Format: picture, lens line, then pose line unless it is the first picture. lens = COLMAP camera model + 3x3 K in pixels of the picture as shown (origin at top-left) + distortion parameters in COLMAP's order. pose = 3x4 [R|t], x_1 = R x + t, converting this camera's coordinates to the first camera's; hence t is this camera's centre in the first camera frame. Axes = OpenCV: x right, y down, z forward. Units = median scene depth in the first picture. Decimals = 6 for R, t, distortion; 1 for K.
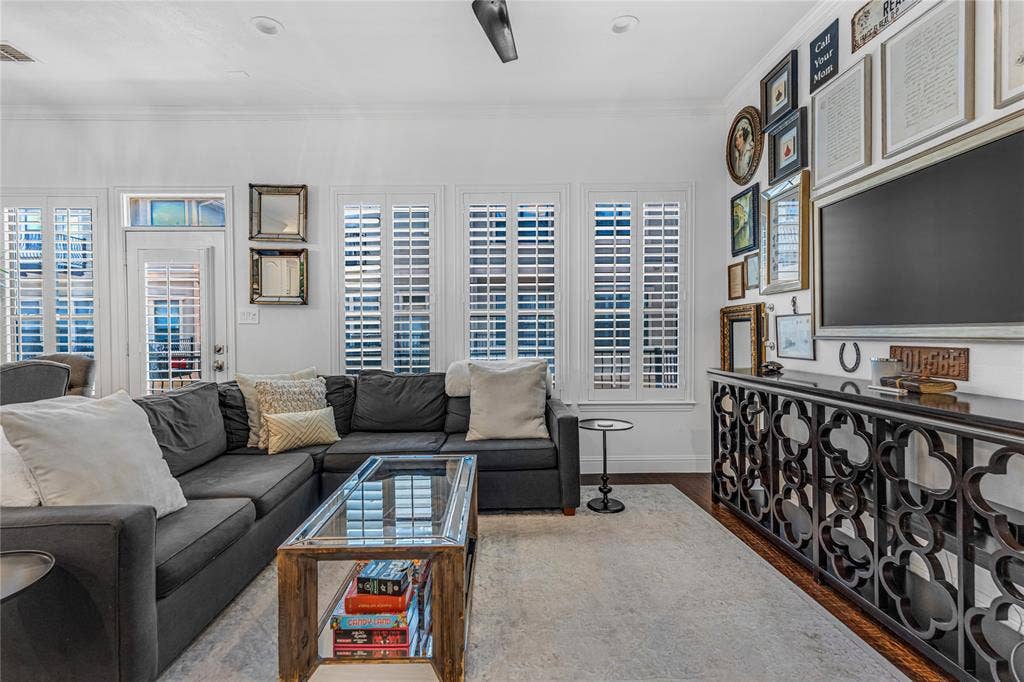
lens RADIAL K [[487.6, 0, 482.5], [0, 487.6, 338.3], [0, 0, 1]] dist [0.025316, -0.001028]
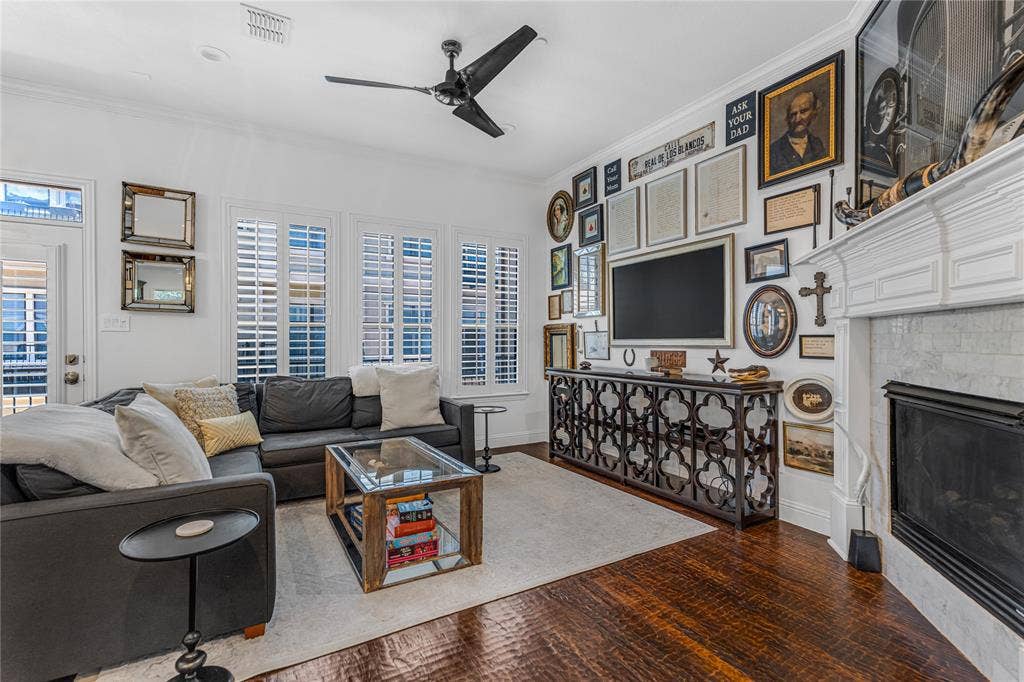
lens RADIAL K [[487.6, 0, 501.8], [0, 487.6, 342.2], [0, 0, 1]] dist [0.025316, -0.001028]
pose [[0.873929, 0.004355, 0.486034, -0.375648], [0.002121, 0.999916, -0.012773, 0.005589], [-0.486049, 0.012194, 0.873847, -0.213823]]
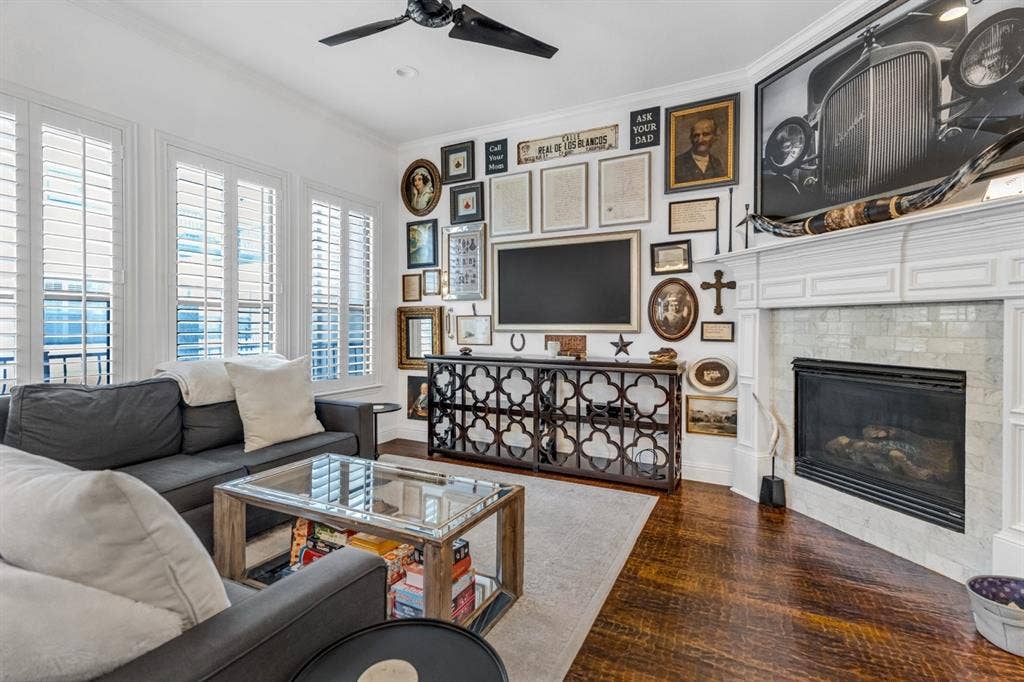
lens RADIAL K [[487.6, 0, 512.4], [0, 487.6, 330.0], [0, 0, 1]] dist [0.025316, -0.001028]
pose [[0.452707, 0.001095, 0.891659, -0.609917], [0.004338, 0.999985, -0.003430, 0.001956], [-0.891649, 0.005421, 0.452695, 0.206681]]
